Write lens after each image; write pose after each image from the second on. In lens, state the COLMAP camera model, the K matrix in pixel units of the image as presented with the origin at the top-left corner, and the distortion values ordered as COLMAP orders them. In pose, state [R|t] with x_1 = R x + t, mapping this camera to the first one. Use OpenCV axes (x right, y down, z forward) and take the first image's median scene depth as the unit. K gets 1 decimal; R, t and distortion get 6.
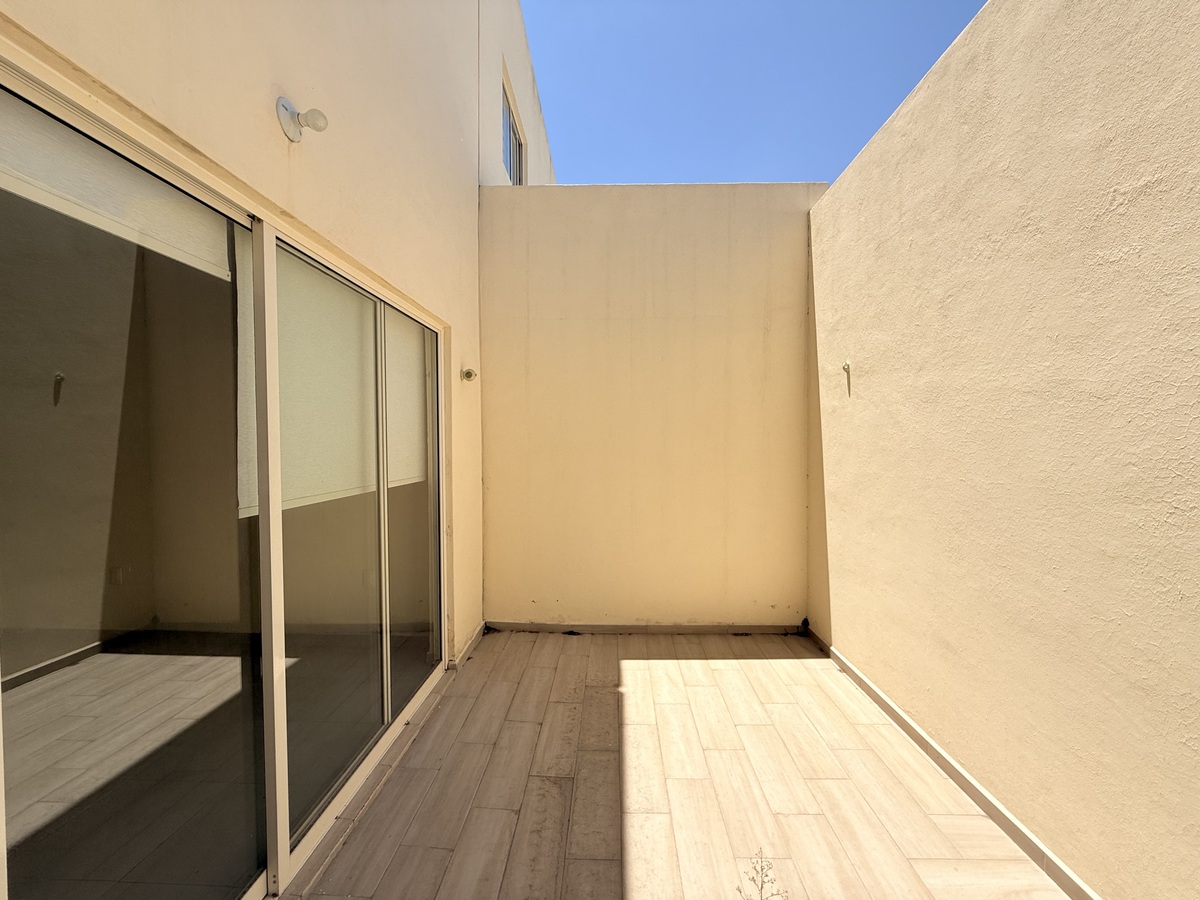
lens RADIAL K [[480.2, 0, 600.0], [0, 480.2, 450.0], [0, 0, 1]] dist [0.000443, 0.000366]
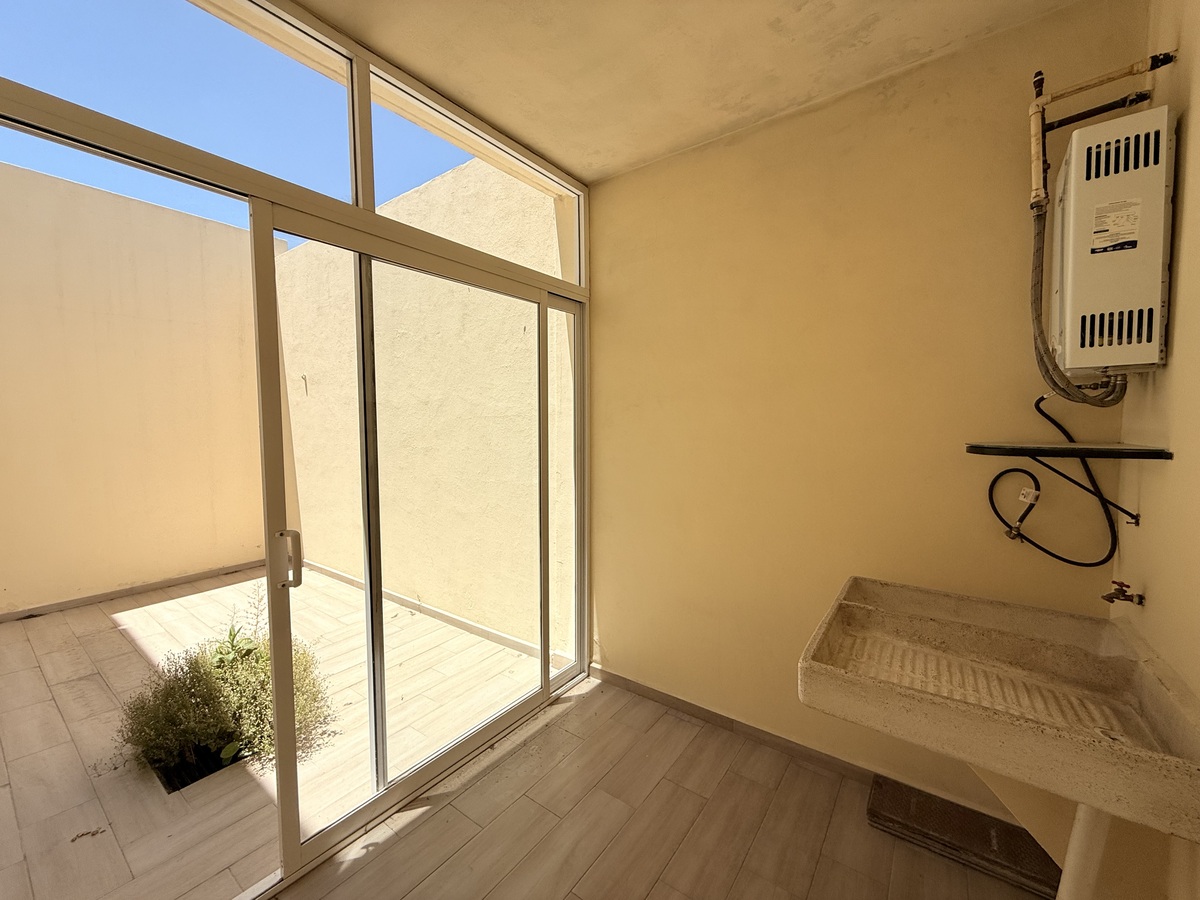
lens RADIAL K [[480.2, 0, 600.0], [0, 480.2, 450.0], [0, 0, 1]] dist [0.000443, 0.000366]
pose [[0.560603, -0.053623, 0.826347, -0.246024], [0.017674, 0.998449, 0.052800, -0.000412], [-0.827896, -0.014995, 0.560681, -0.662661]]
